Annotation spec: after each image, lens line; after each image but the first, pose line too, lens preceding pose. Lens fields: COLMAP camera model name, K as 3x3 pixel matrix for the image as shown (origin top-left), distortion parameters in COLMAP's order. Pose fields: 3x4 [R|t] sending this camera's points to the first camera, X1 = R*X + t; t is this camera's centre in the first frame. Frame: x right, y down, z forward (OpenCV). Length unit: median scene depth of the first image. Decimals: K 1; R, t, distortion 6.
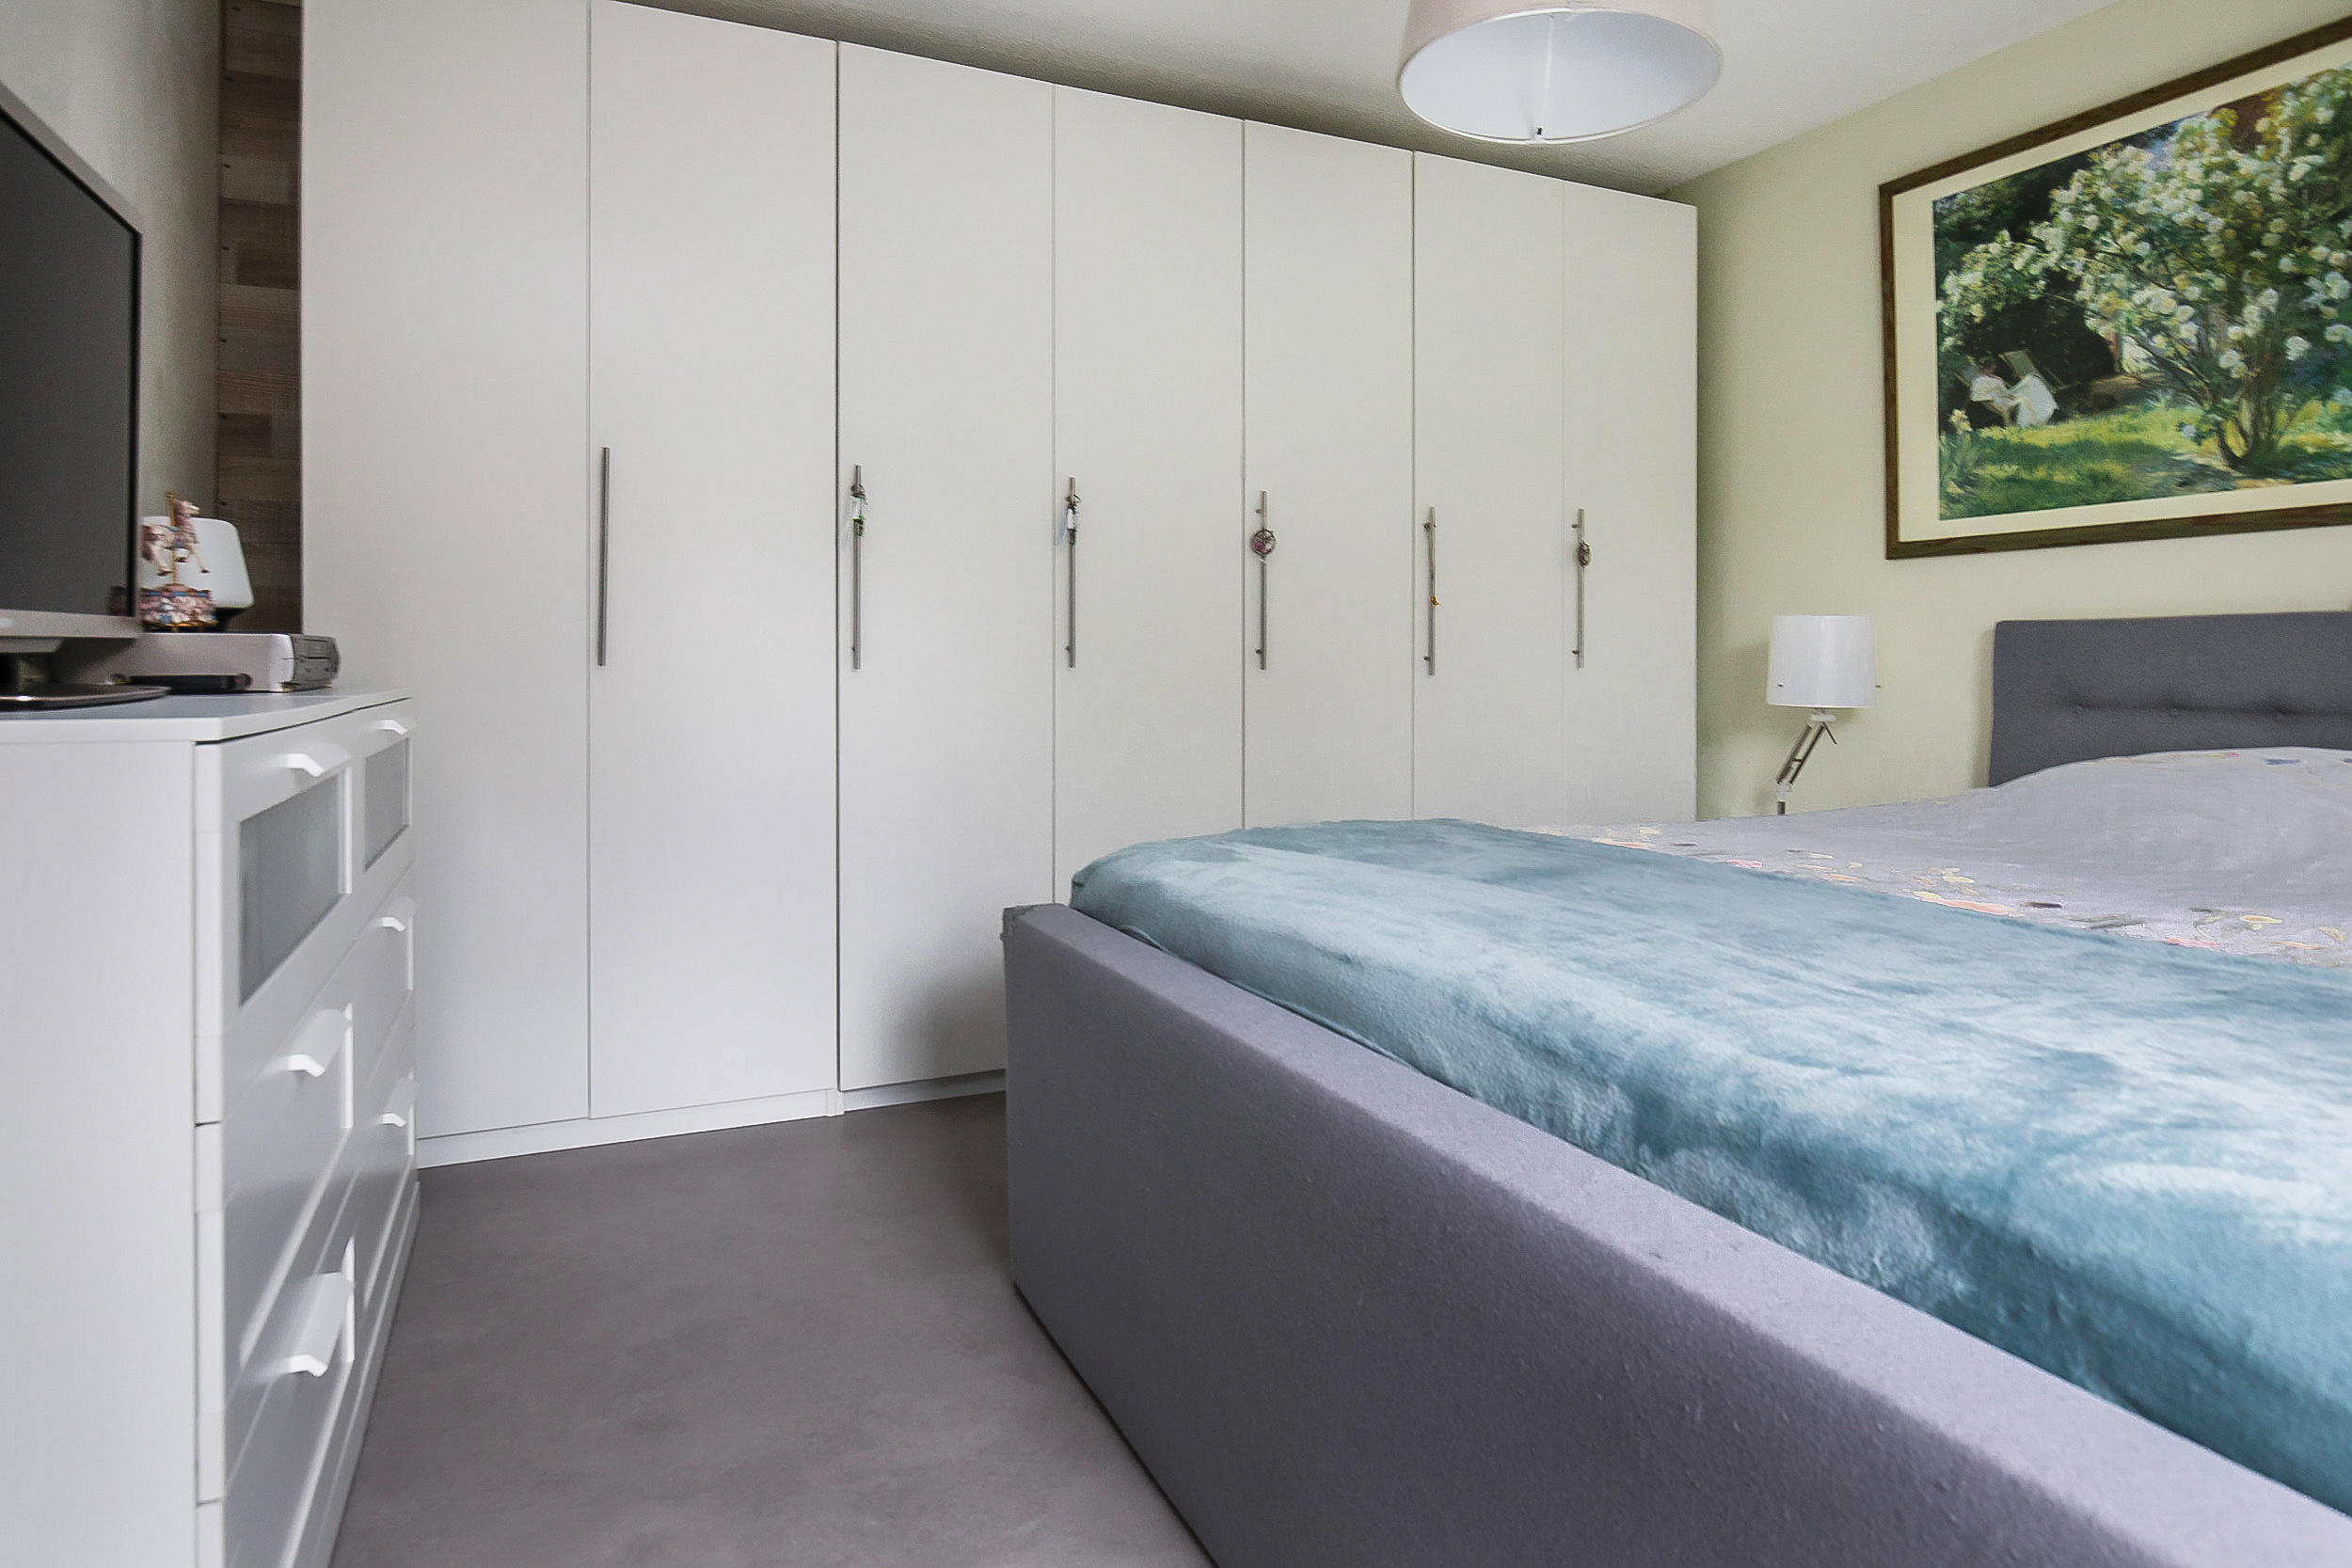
lens RADIAL K [[1379.4, 0, 1182.2], [0, 1379.4, 655.9], [0, 0, 1]] dist [-0.004894, 0.003656]
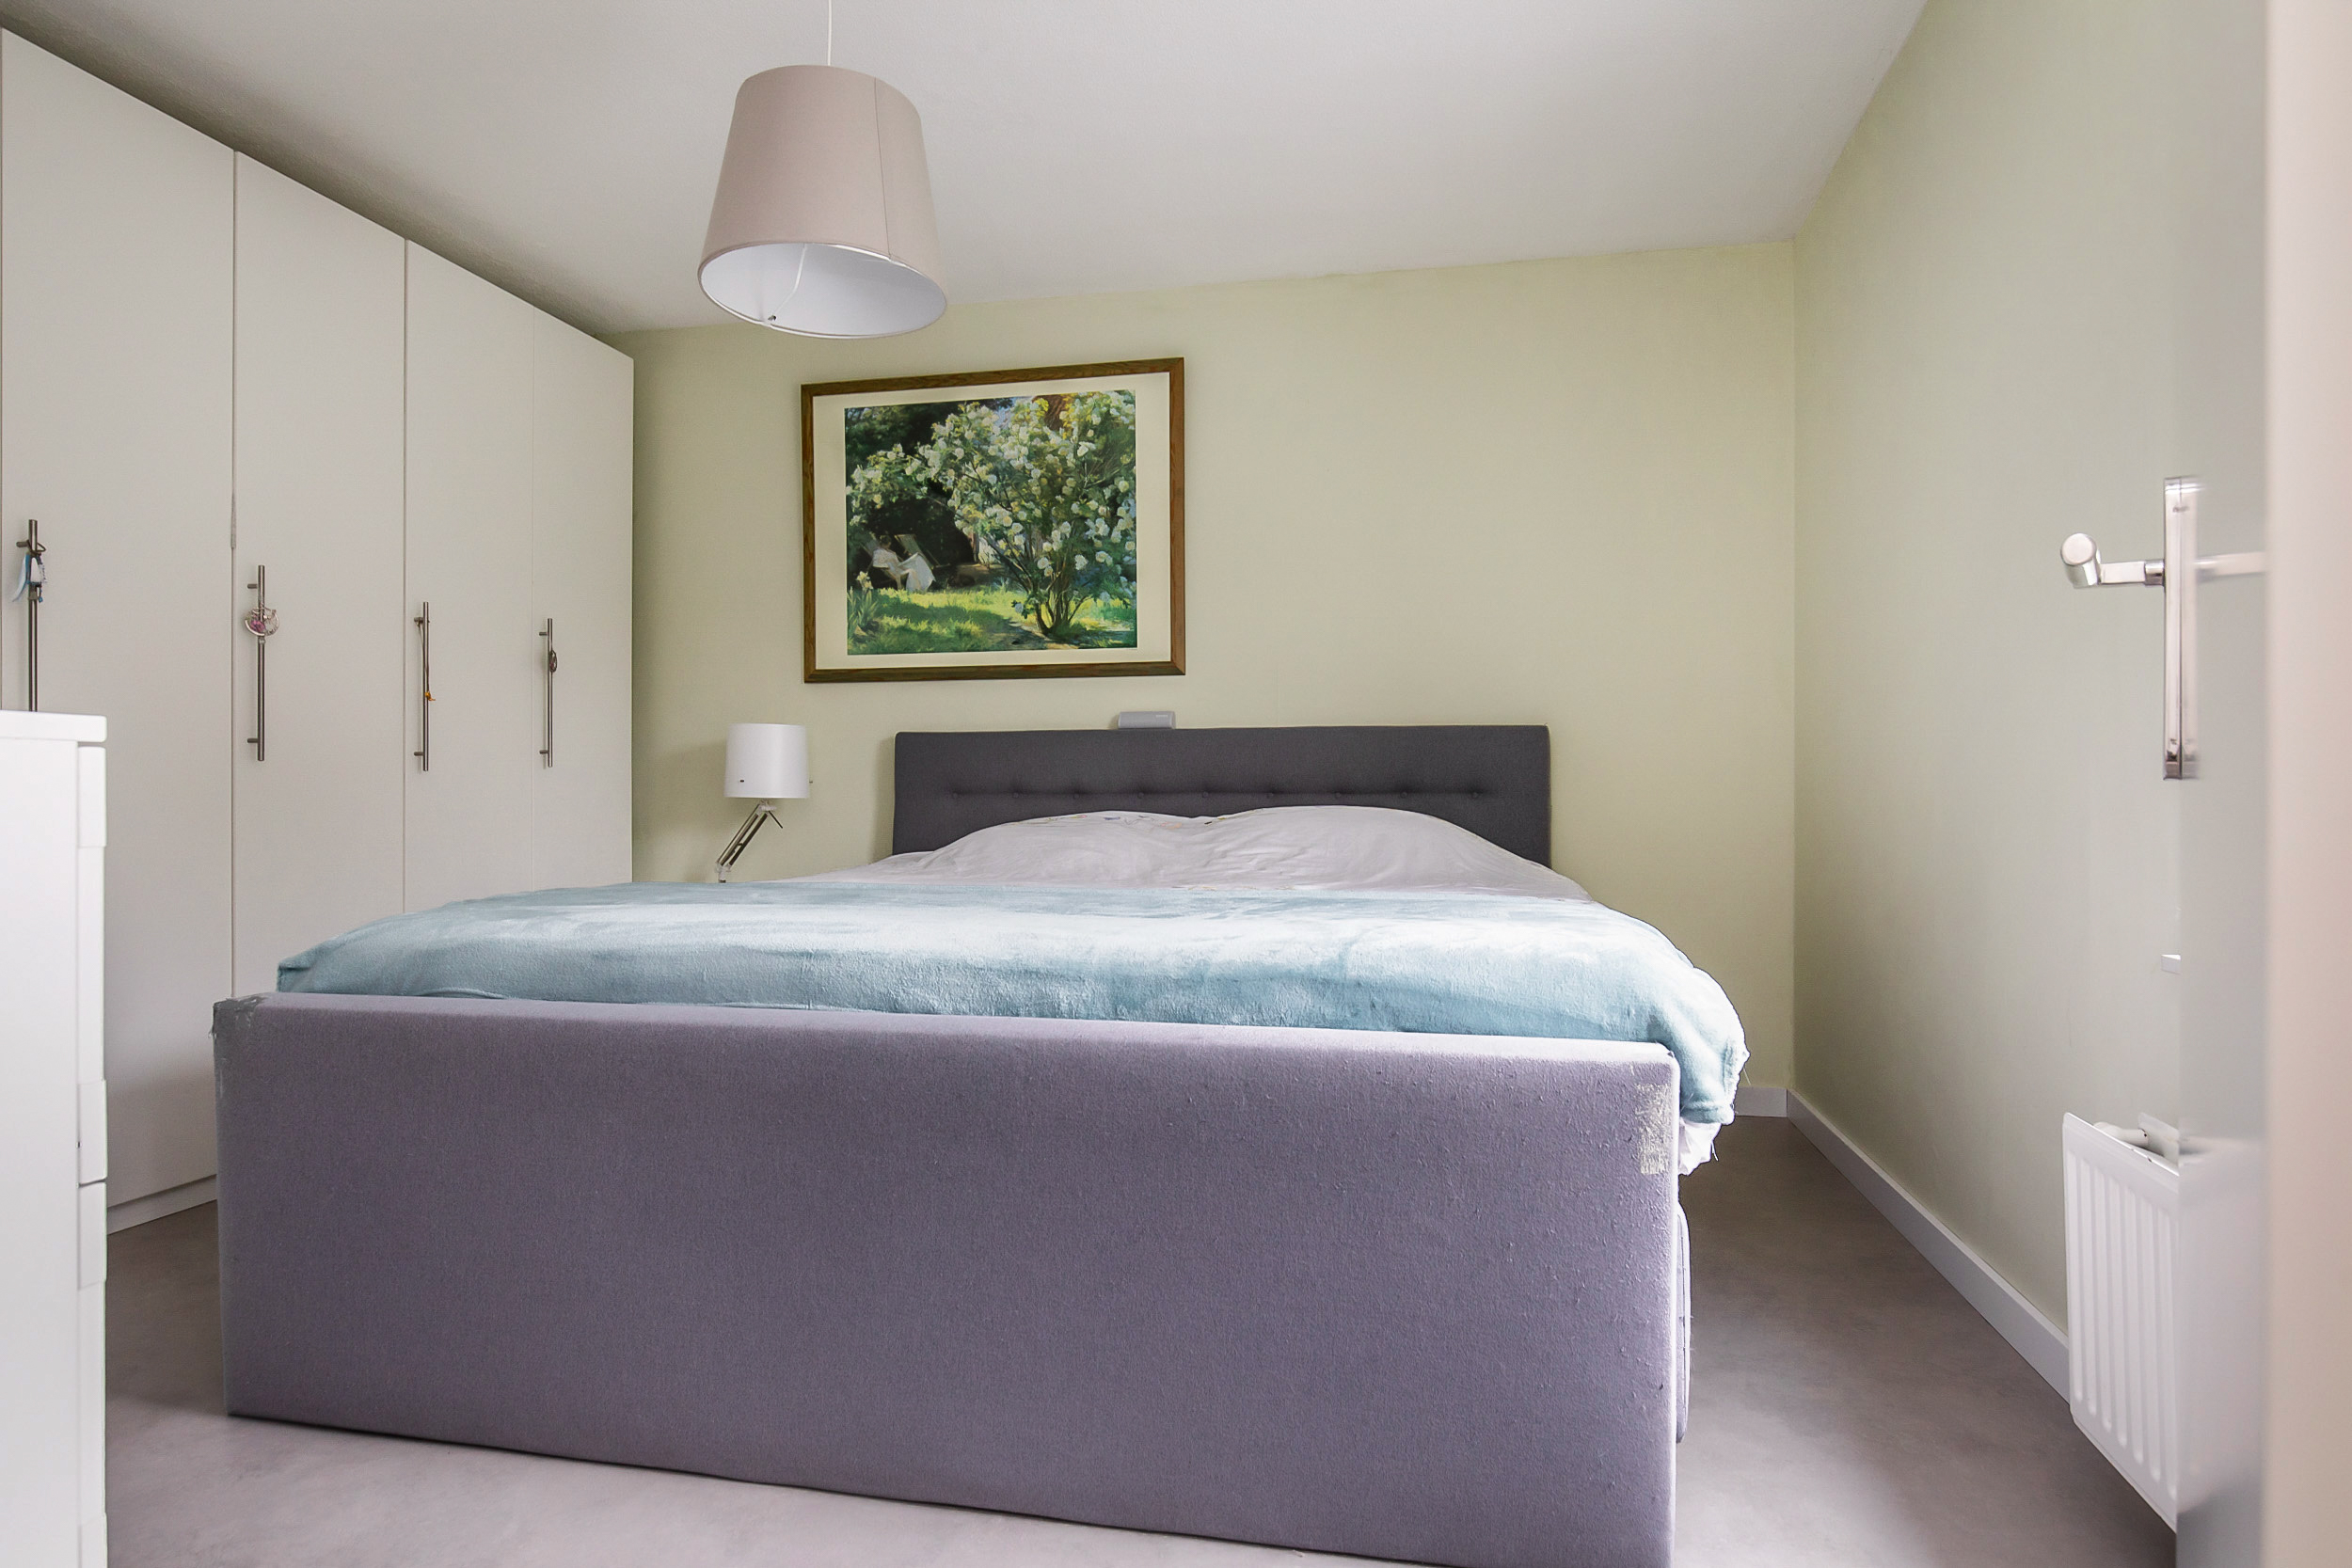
lens RADIAL K [[1326.4, 0, 1176.0], [0, 1326.4, 784.0], [0, 0, 1]] dist [-0.003815, -0.000313]
pose [[0.614004, 0.001390, 0.789302, -0.284173], [-0.002537, 0.999997, 0.000212, 0.025779], [-0.789299, -0.002132, 0.614005, -0.016115]]
